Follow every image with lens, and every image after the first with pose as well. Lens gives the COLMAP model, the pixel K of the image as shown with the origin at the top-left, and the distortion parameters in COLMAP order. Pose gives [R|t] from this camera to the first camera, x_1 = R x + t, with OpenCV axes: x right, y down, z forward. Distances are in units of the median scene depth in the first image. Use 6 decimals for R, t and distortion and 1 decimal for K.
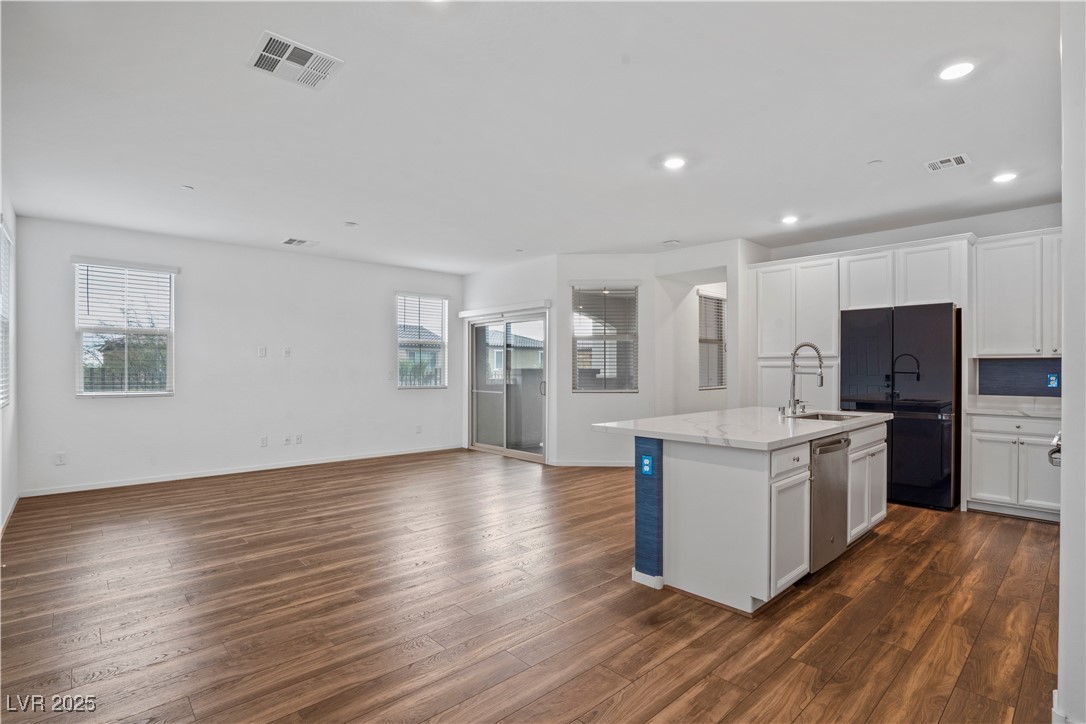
lens RADIAL K [[520.6, 0, 539.3], [0, 520.6, 372.1], [0, 0, 1]] dist [-0.061786, 0.024401]
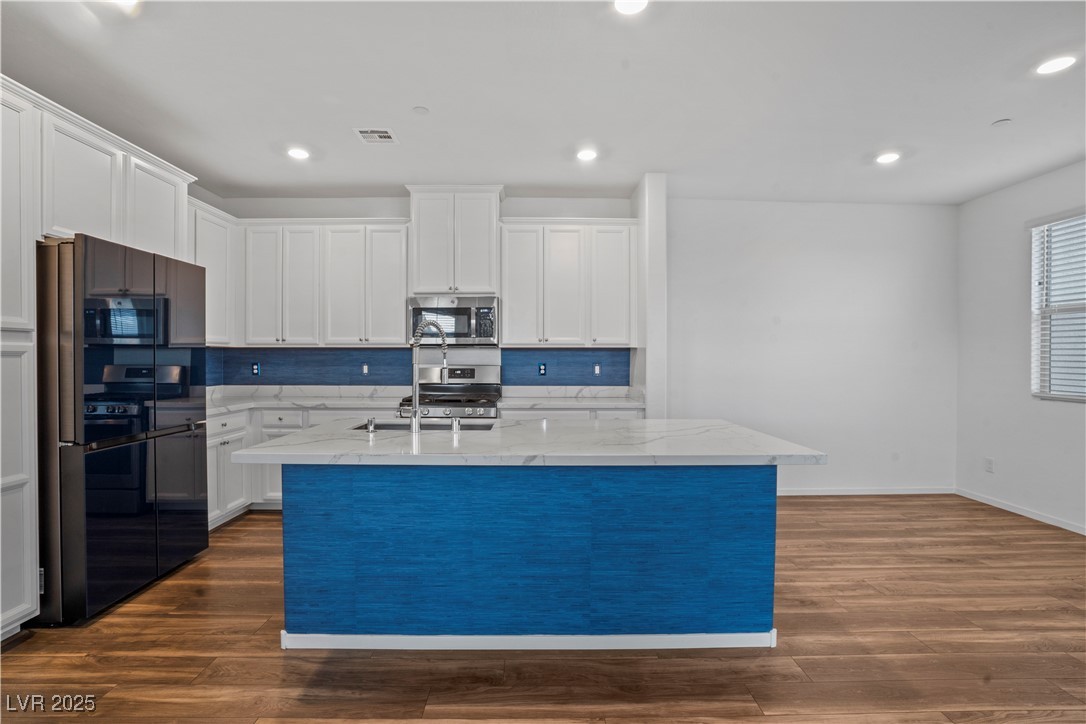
lens RADIAL K [[516.5, 0, 543.0], [0, 516.5, 362.0], [0, 0, 1]] dist [-0.033338, 0.001227]
pose [[-0.753391, -0.010730, 0.657486, -0.031337], [-0.001585, 0.999894, 0.014502, -0.012660], [-0.657571, 0.009884, -0.753327, 1.253182]]
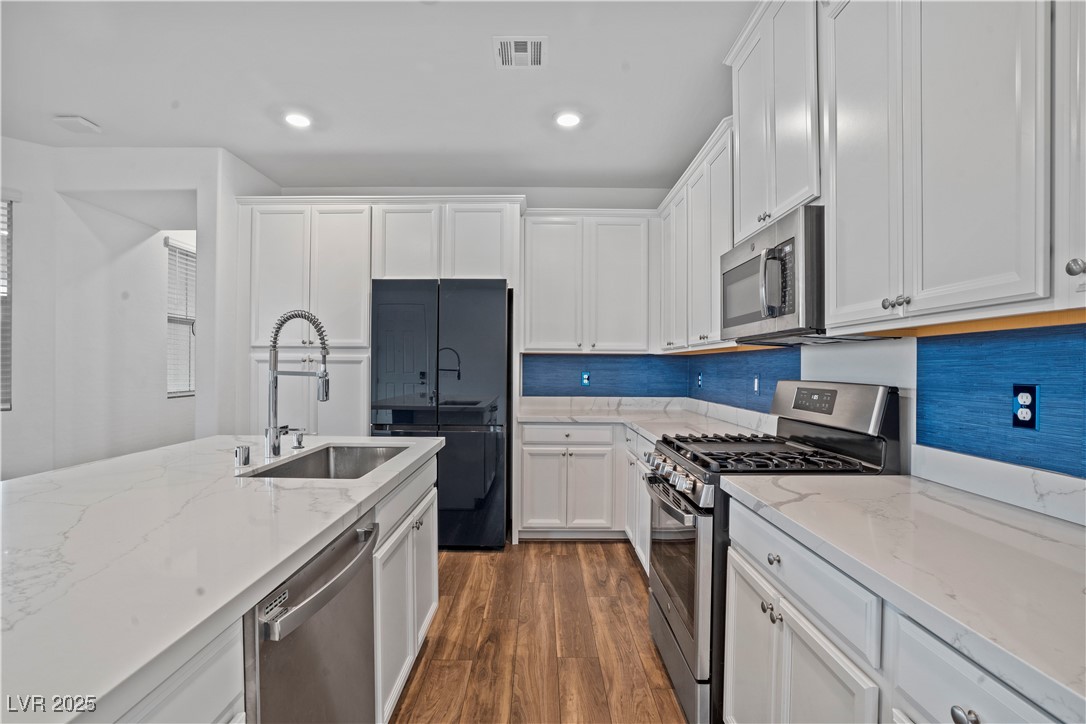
lens RADIAL K [[507.4, 0, 535.6], [0, 507.4, 362.3], [0, 0, 1]] dist [-0.056275, 0.021431]
pose [[0.676056, 0.008380, 0.736802, 0.284146], [-0.000425, 0.999940, -0.010983, -0.003237], [-0.736850, 0.007112, 0.676019, 0.450306]]
